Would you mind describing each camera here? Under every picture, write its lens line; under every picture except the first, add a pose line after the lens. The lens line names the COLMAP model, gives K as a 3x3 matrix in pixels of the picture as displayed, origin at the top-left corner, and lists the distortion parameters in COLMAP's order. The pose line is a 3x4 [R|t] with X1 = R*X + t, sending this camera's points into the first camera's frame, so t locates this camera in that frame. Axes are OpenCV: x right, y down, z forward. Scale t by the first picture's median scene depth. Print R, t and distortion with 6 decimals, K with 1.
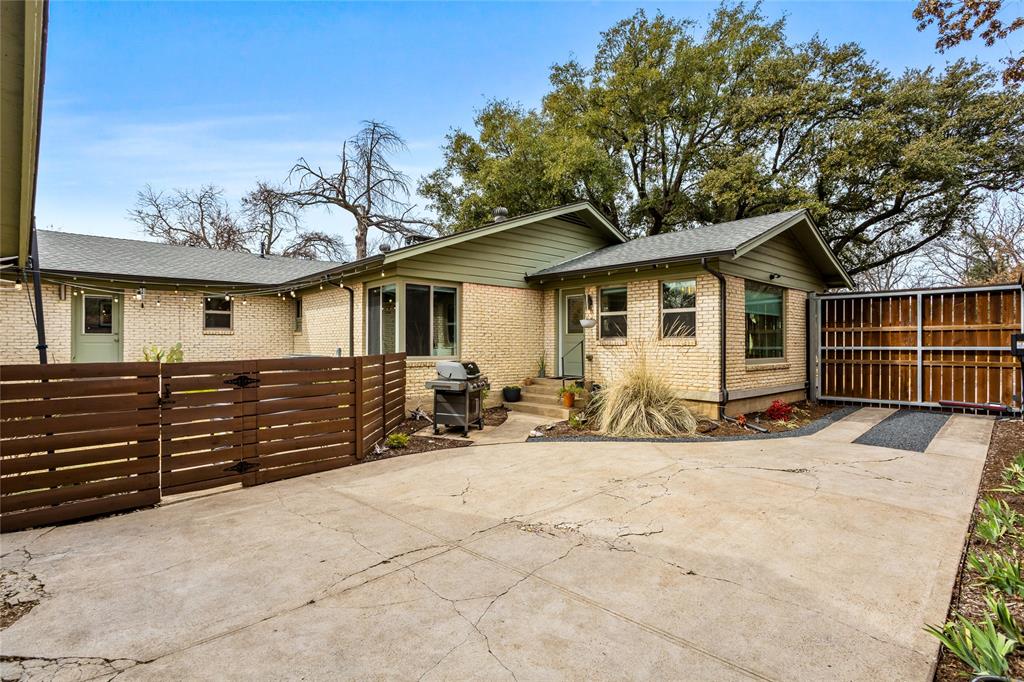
lens RADIAL K [[504.1, 0, 515.4], [0, 504.1, 341.4], [0, 0, 1]] dist [-0.029460, 0.001067]
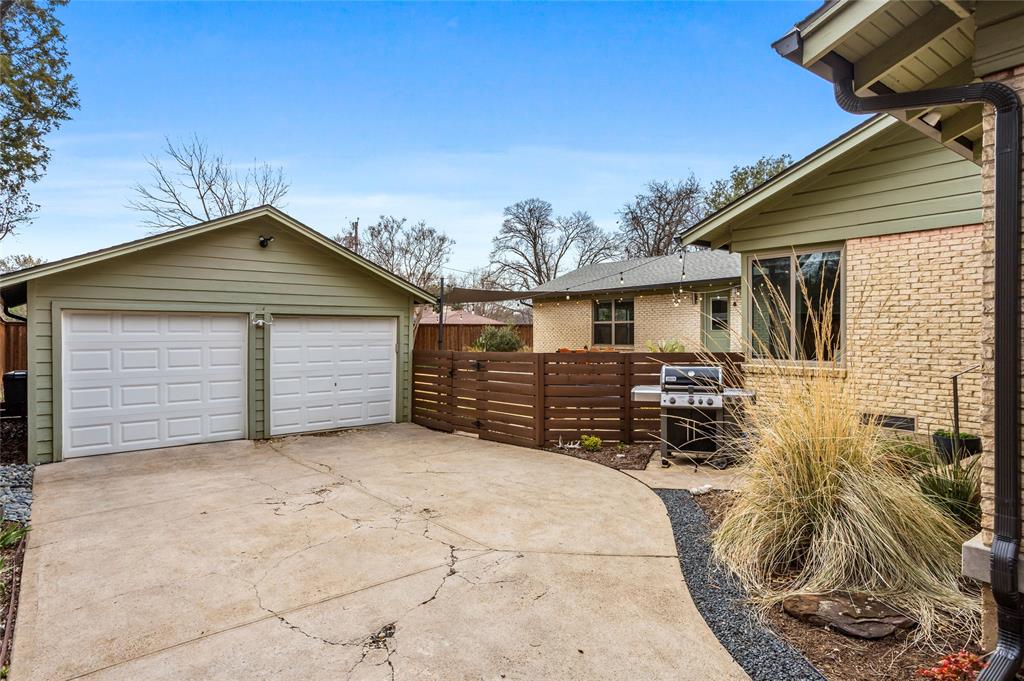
lens RADIAL K [[580.4, 0, 515.1], [0, 580.4, 339.8], [0, 0, 1]] dist [-0.007697, -0.002877]
pose [[-0.107898, 0.006759, -0.994139, 1.330425], [0.013248, 0.999898, 0.005360, -0.014531], [0.994074, -0.012592, -0.107977, 1.459298]]
